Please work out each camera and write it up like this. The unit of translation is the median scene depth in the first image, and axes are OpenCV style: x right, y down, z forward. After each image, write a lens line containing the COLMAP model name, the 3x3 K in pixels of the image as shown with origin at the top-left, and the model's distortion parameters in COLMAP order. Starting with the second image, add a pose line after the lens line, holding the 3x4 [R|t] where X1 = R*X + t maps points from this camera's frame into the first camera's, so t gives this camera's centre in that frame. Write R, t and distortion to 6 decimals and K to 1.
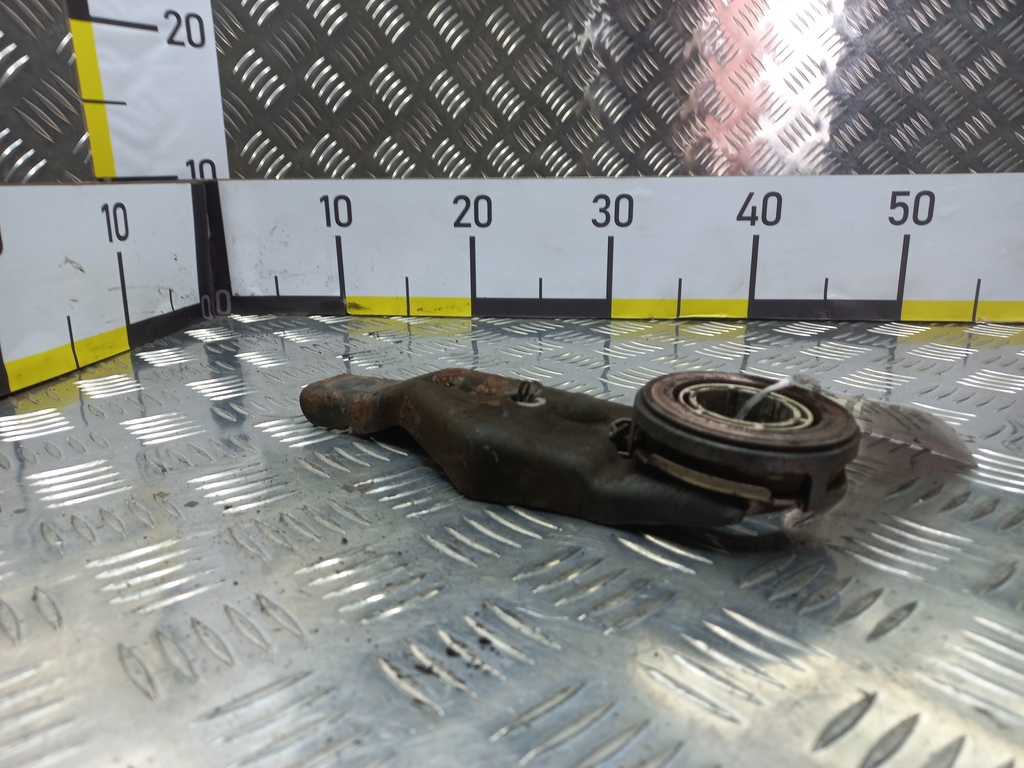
lens RADIAL K [[749.0, 0, 512.0], [0, 749.0, 384.0], [0, 0, 1]] dist [0.038654, -0.082895]
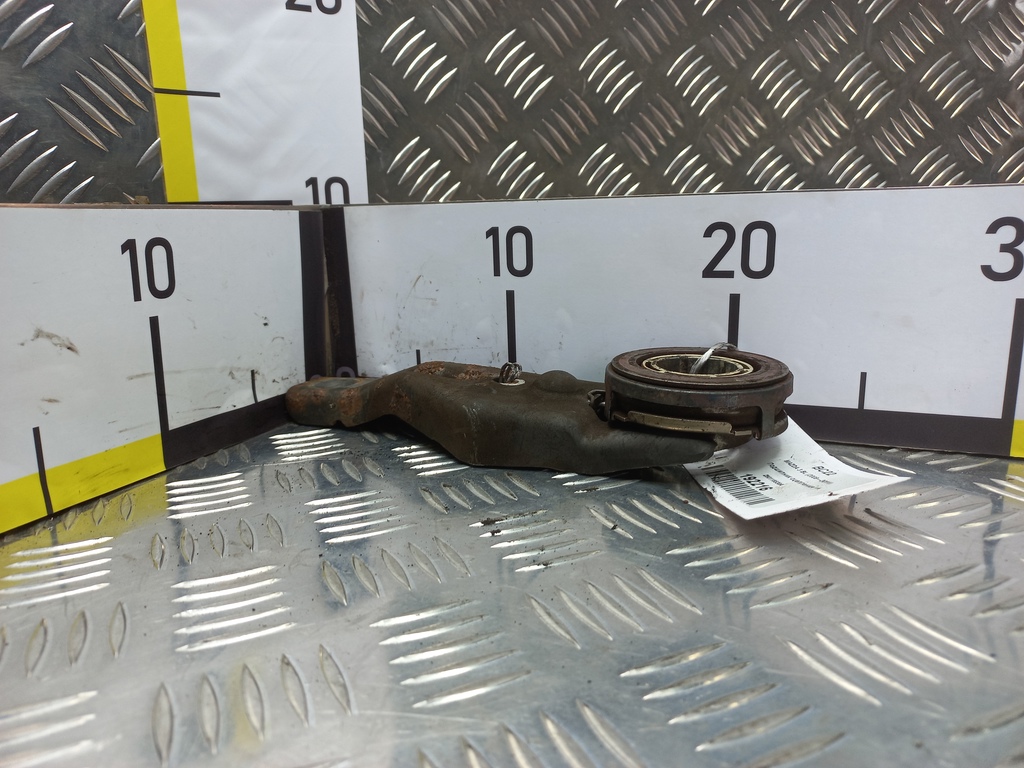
lens RADIAL K [[749.0, 0, 512.0], [0, 749.0, 384.0], [0, 0, 1]] dist [0.038654, -0.082895]
pose [[0.960067, 0.047026, -0.275790, -0.055354], [-0.061593, 0.997114, -0.044394, -0.093156], [0.272906, 0.059608, 0.960192, 0.411594]]
